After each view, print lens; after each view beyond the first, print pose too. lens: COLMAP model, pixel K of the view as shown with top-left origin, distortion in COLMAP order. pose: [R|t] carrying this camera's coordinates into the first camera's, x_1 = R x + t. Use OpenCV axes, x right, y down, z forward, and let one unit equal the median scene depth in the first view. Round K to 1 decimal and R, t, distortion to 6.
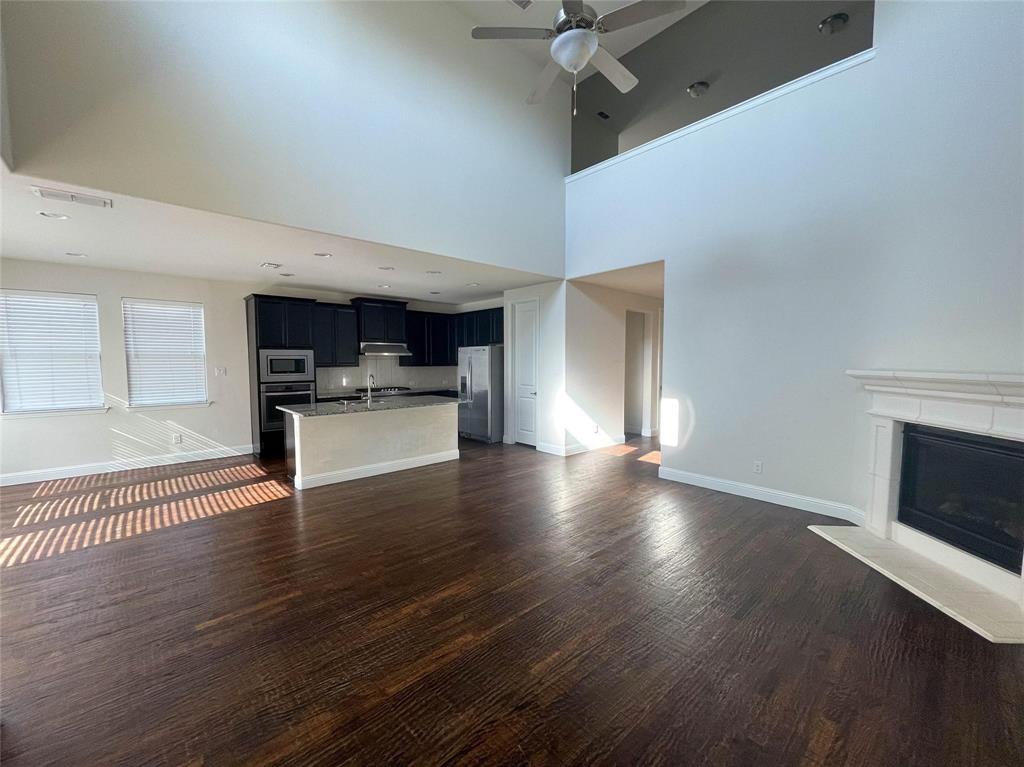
lens RADIAL K [[422.0, 0, 508.5], [0, 422.0, 387.1], [0, 0, 1]] dist [0.010847, 0.000192]
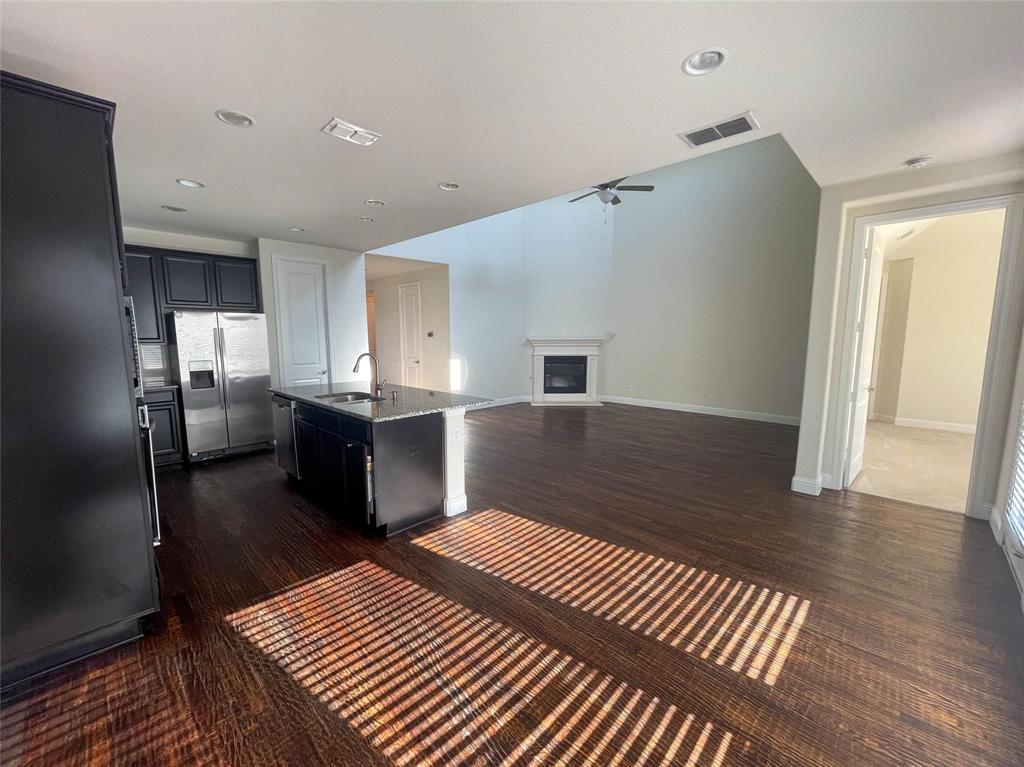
lens RADIAL K [[422.0, 0, 508.6], [0, 422.0, 384.7], [0, 0, 1]] dist [0.010847, 0.000192]
pose [[-0.076040, -0.117490, 0.990159, -1.422909], [0.068388, 0.990081, 0.122733, -0.066790], [-0.994757, 0.077048, -0.067251, 1.145839]]
